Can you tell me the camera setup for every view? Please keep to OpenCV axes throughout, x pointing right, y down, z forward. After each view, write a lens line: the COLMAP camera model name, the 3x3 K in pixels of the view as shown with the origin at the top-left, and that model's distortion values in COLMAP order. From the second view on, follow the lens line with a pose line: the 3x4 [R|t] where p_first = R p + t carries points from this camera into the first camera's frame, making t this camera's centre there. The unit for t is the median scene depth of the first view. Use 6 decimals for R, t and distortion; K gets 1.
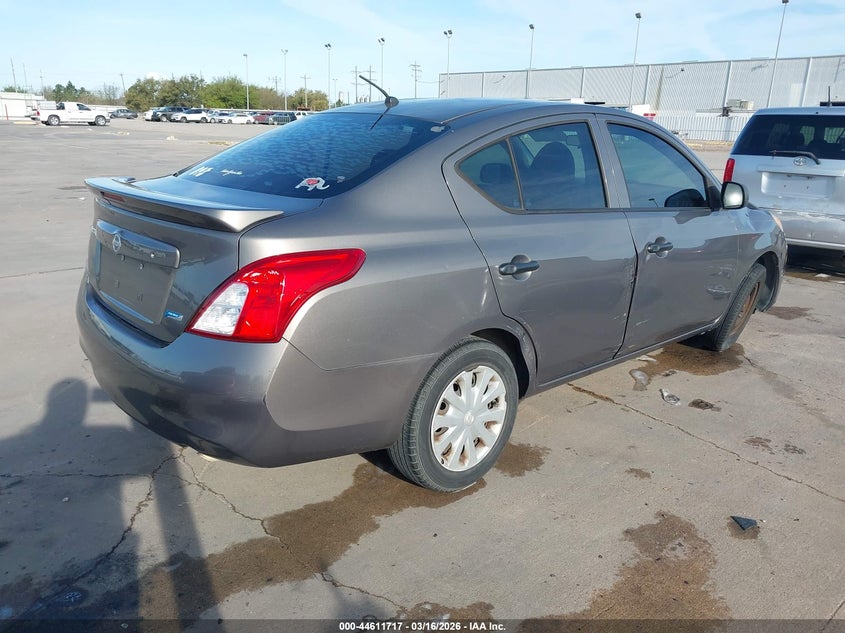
lens RADIAL K [[650.1, 0, 422.5], [0, 650.1, 316.5], [0, 0, 1]] dist [0.004558, -0.003133]
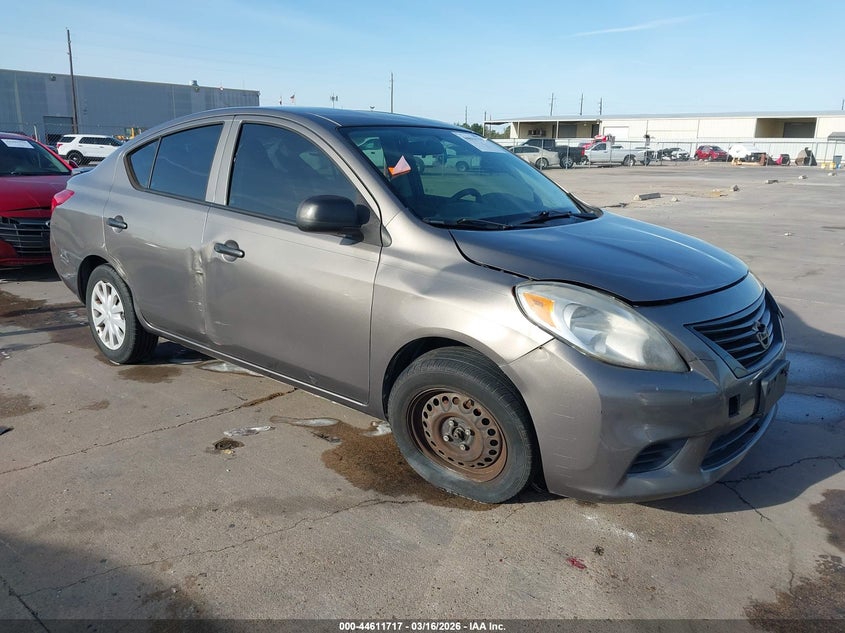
lens RADIAL K [[650.1, 0, 422.5], [0, 650.1, 316.5], [0, 0, 1]] dist [0.004558, -0.003133]
pose [[0.163000, 0.244865, -0.955757, 1.117555], [-0.291852, 0.937327, 0.190369, -0.233605], [0.942472, 0.247910, 0.224248, 0.900736]]
